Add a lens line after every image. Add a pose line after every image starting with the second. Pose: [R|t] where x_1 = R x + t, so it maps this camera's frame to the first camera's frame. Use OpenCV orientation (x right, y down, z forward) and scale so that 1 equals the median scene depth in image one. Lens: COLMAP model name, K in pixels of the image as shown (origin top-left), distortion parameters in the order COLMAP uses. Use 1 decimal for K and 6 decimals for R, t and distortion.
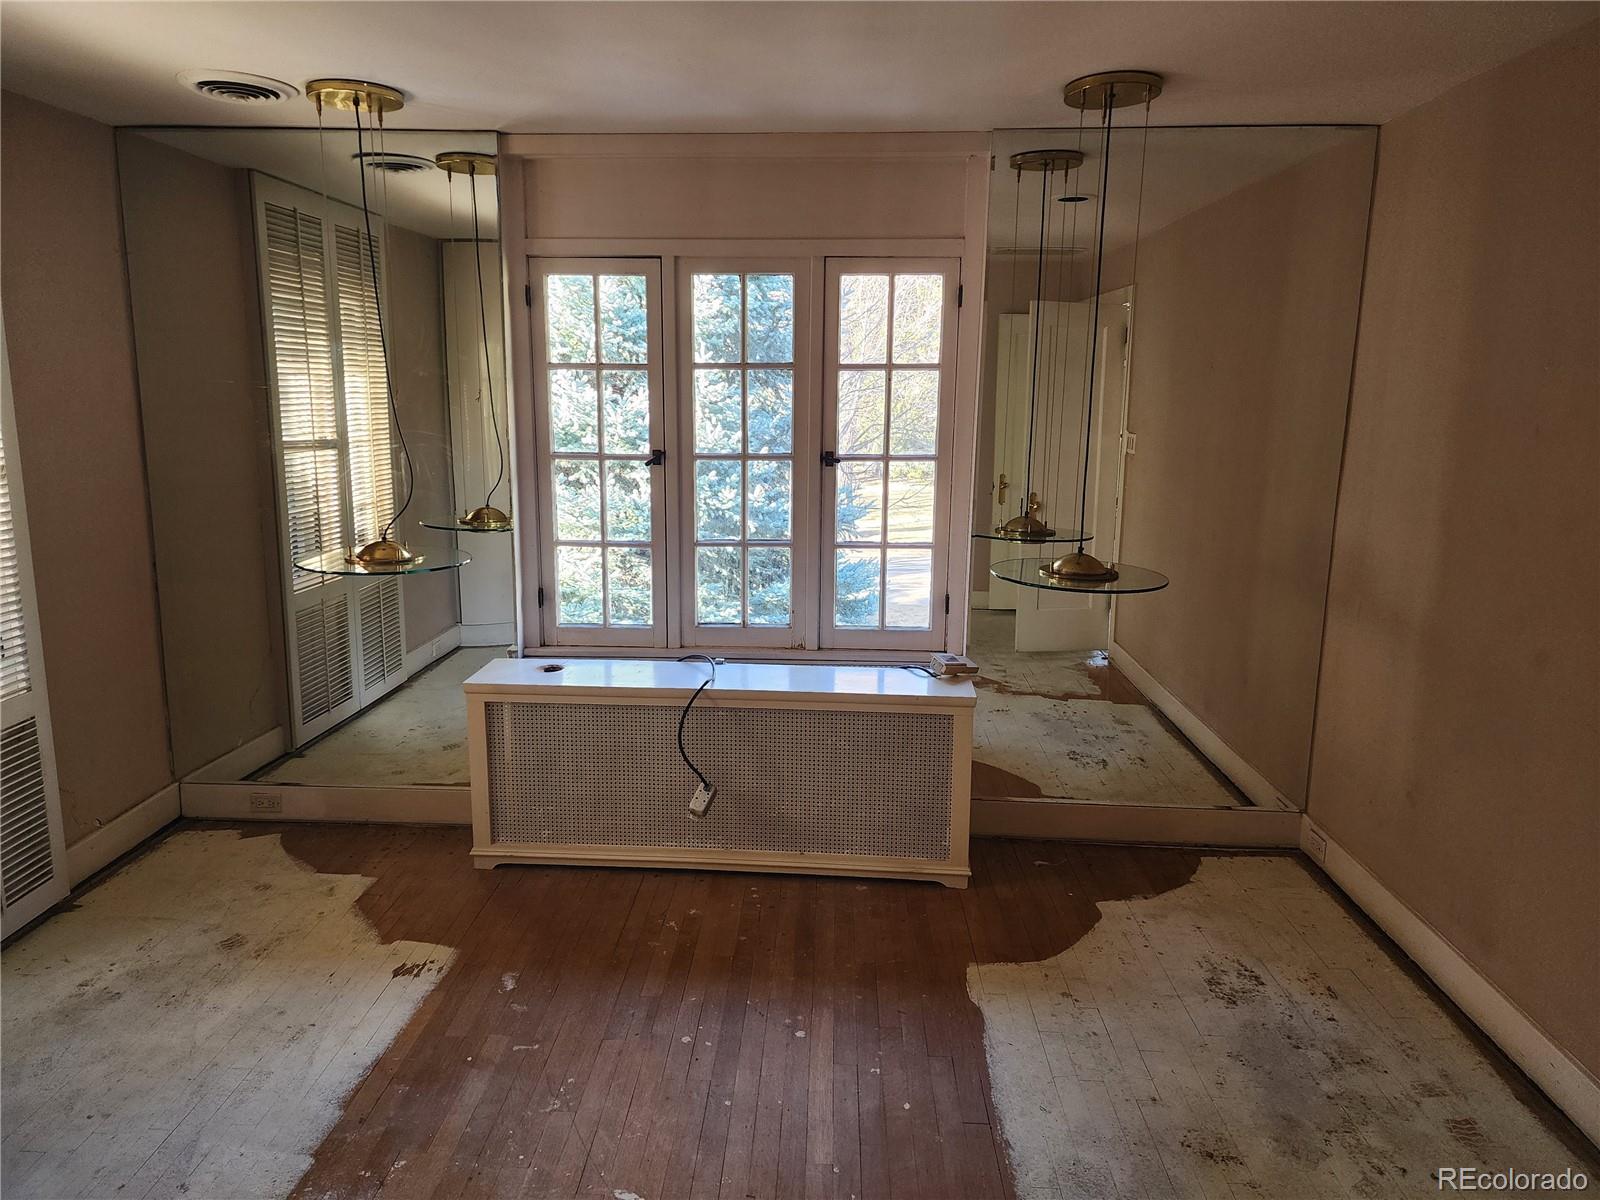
lens RADIAL K [[1062.8, 0, 787.2], [0, 1062.8, 591.1], [0, 0, 1]] dist [0.078858, -0.064983]
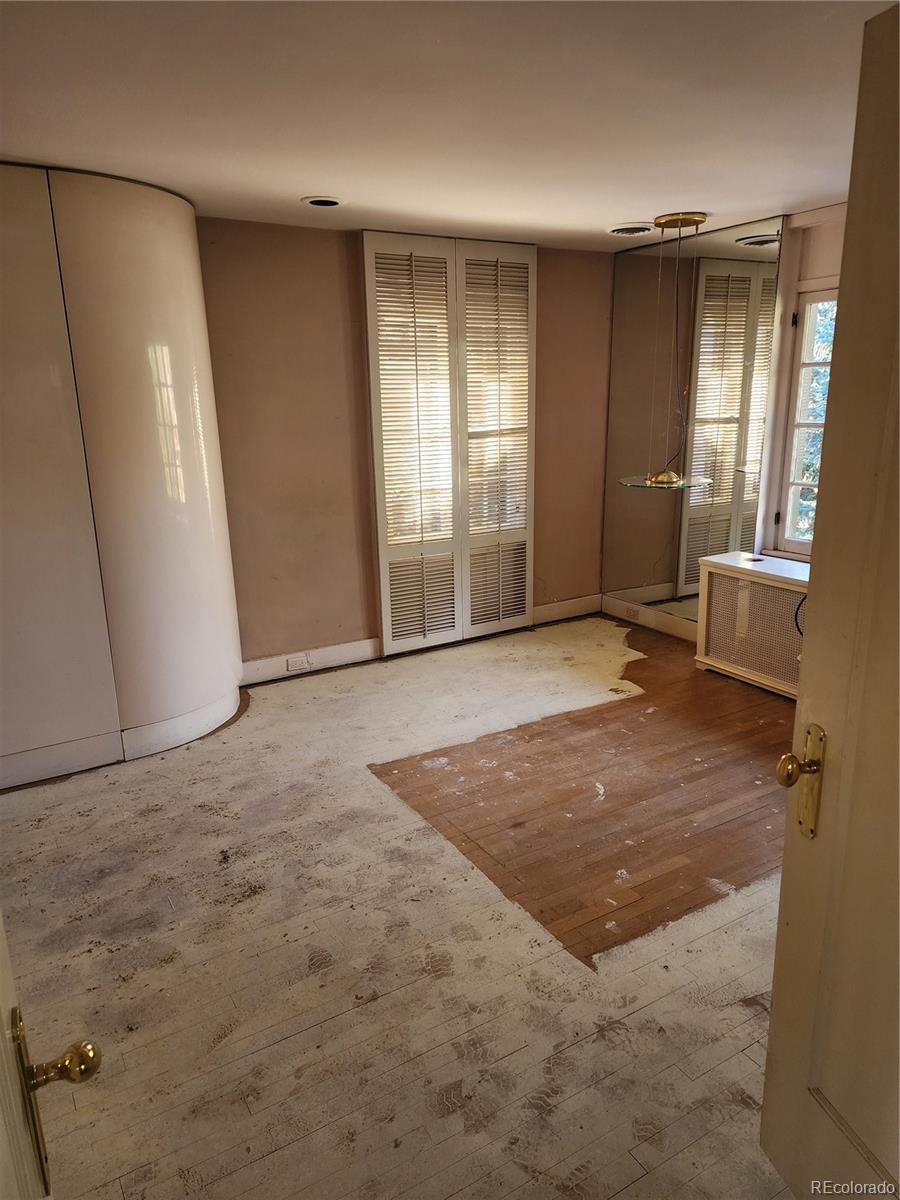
lens RADIAL K [[797.1, 0, 454.5], [0, 797.1, 609.2], [0, 0, 1]] dist [0.078858, -0.064983]
pose [[0.561654, 0.196669, -0.803658, 0.503393], [-0.128726, 0.980281, 0.149929, 0.021439], [0.817297, 0.019243, 0.575895, -0.064643]]
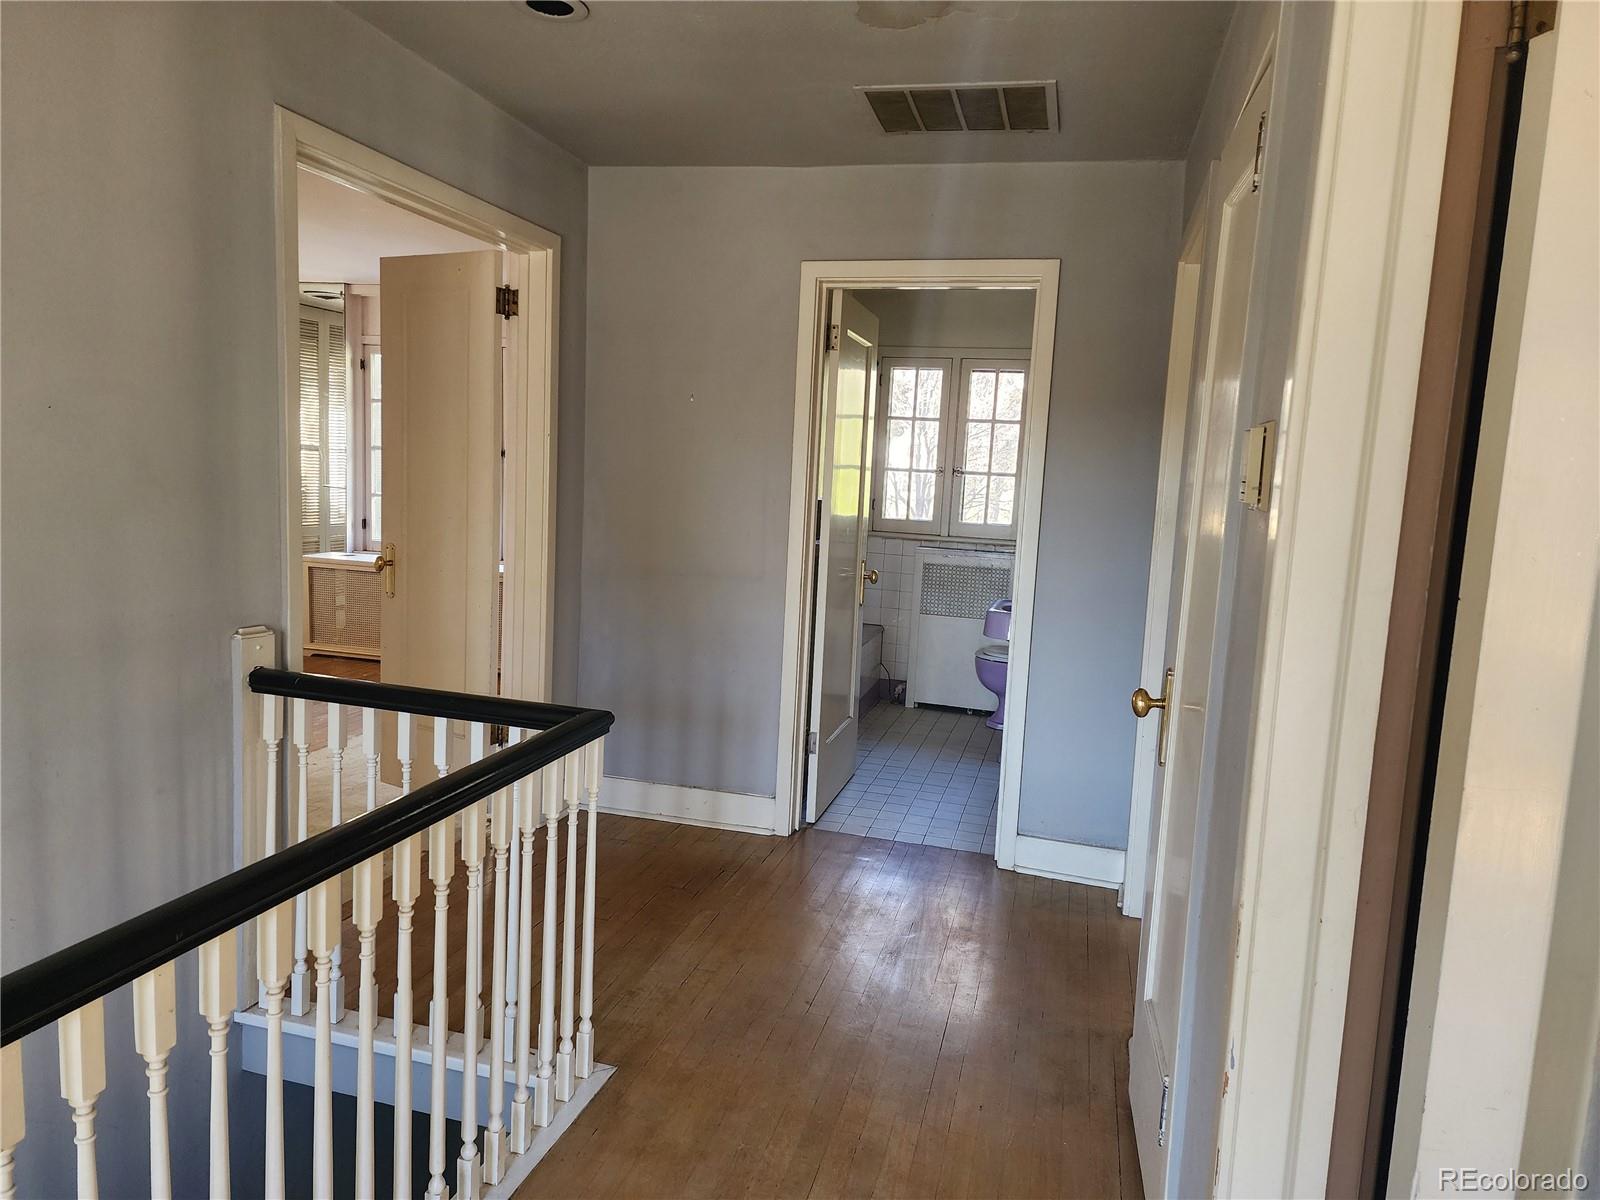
lens RADIAL K [[1062.8, 0, 805.3], [0, 1062.8, 608.7], [0, 0, 1]] dist [0.078858, -0.064983]
pose [[0.977371, 0.071932, -0.198929, 0.955300], [-0.084871, 0.994744, -0.057289, 0.205756], [0.193762, 0.072876, 0.978338, -0.712474]]
